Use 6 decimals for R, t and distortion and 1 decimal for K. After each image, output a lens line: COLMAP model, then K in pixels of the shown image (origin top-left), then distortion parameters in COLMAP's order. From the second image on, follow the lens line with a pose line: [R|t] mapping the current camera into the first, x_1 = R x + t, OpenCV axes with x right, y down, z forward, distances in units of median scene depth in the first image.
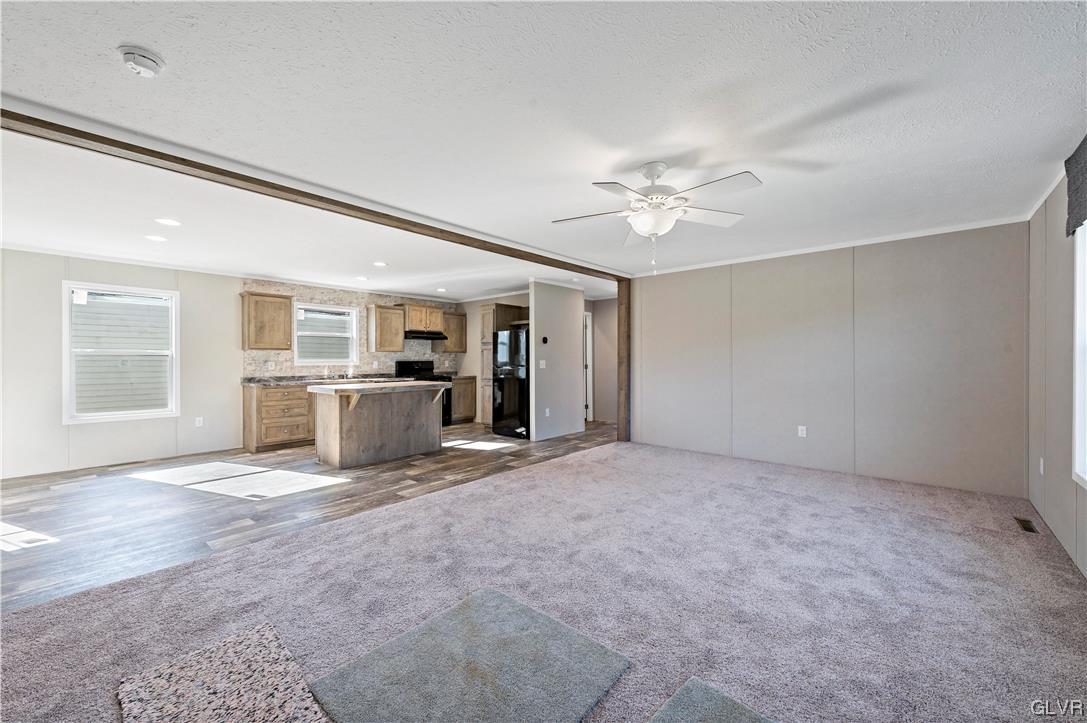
lens RADIAL K [[428.7, 0, 547.6], [0, 428.7, 362.2], [0, 0, 1]] dist [0.014354, -0.003791]
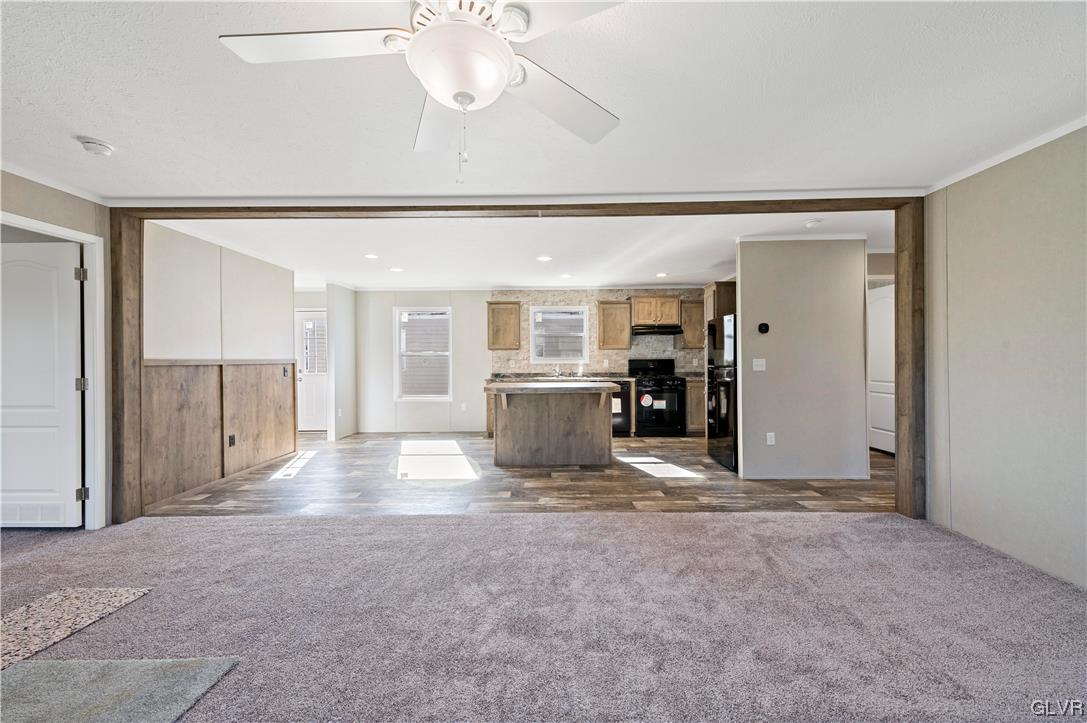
lens RADIAL K [[428.7, 0, 543.9], [0, 428.7, 360.4], [0, 0, 1]] dist [0.014354, -0.003791]
pose [[0.646895, 0.002562, -0.762575, 0.286463], [0.000464, 0.999993, 0.003753, -0.004781], [0.762579, -0.002782, 0.646889, 0.326149]]
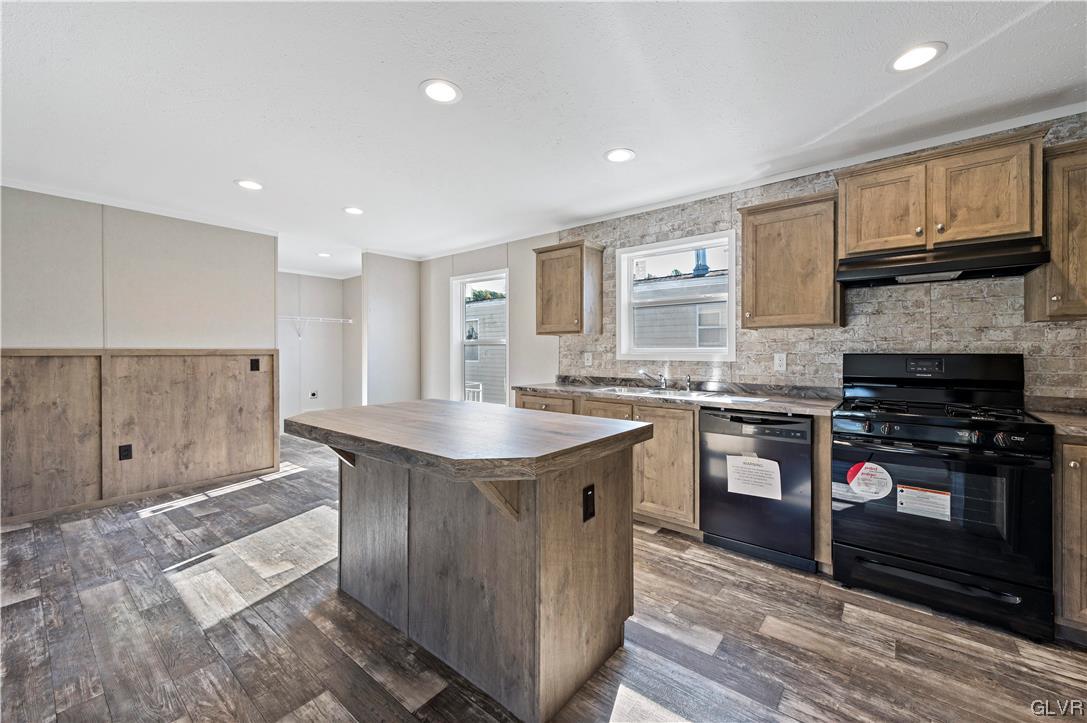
lens RADIAL K [[428.7, 0, 541.1], [0, 428.7, 351.9], [0, 0, 1]] dist [0.014354, -0.003791]
pose [[0.025427, 0.003912, -0.999669, -0.013736], [-0.004495, 0.999983, 0.003799, -0.004641], [0.999667, 0.004397, 0.025445, 0.918995]]
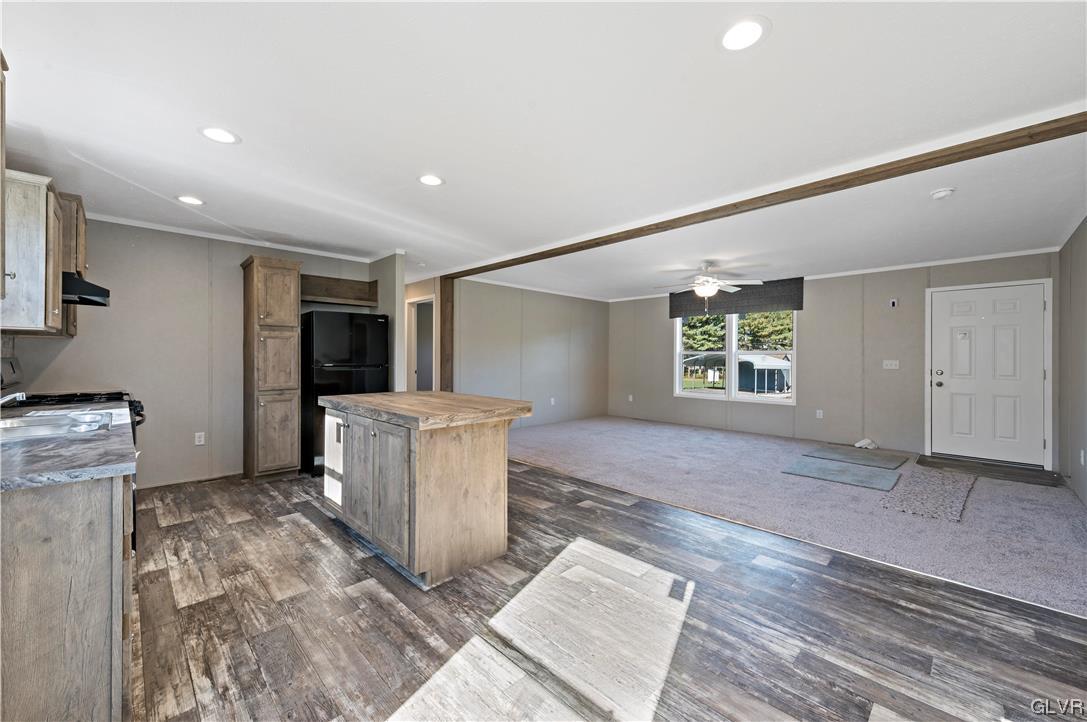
lens RADIAL K [[428.7, 0, 551.2], [0, 428.7, 357.3], [0, 0, 1]] dist [0.014354, -0.003791]
pose [[0.063109, 0.003971, 0.997999, -0.790658], [0.000773, 0.999992, -0.004028, -0.000997], [-0.998006, 0.001025, 0.063105, 0.692797]]
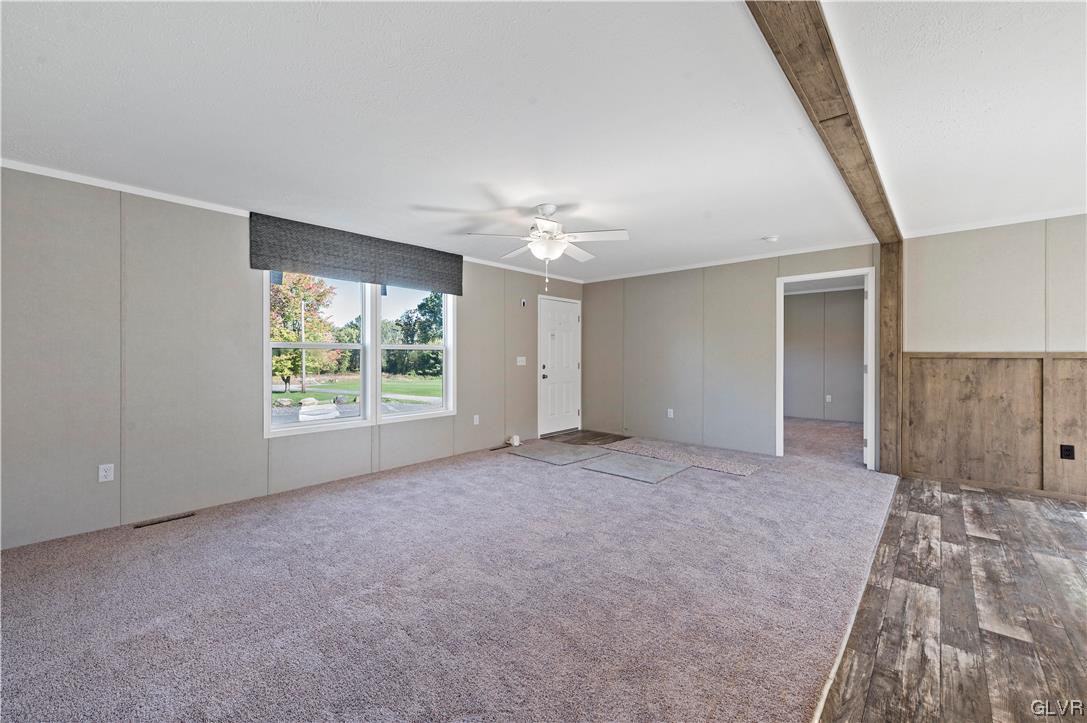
lens RADIAL K [[428.7, 0, 547.1], [0, 428.7, 358.8], [0, 0, 1]] dist [0.014354, -0.003791]
pose [[-0.999635, 0.004340, 0.026652, 0.092282], [0.004704, 0.999896, 0.013617, -0.006008], [-0.026591, 0.013737, -0.999552, 0.993480]]
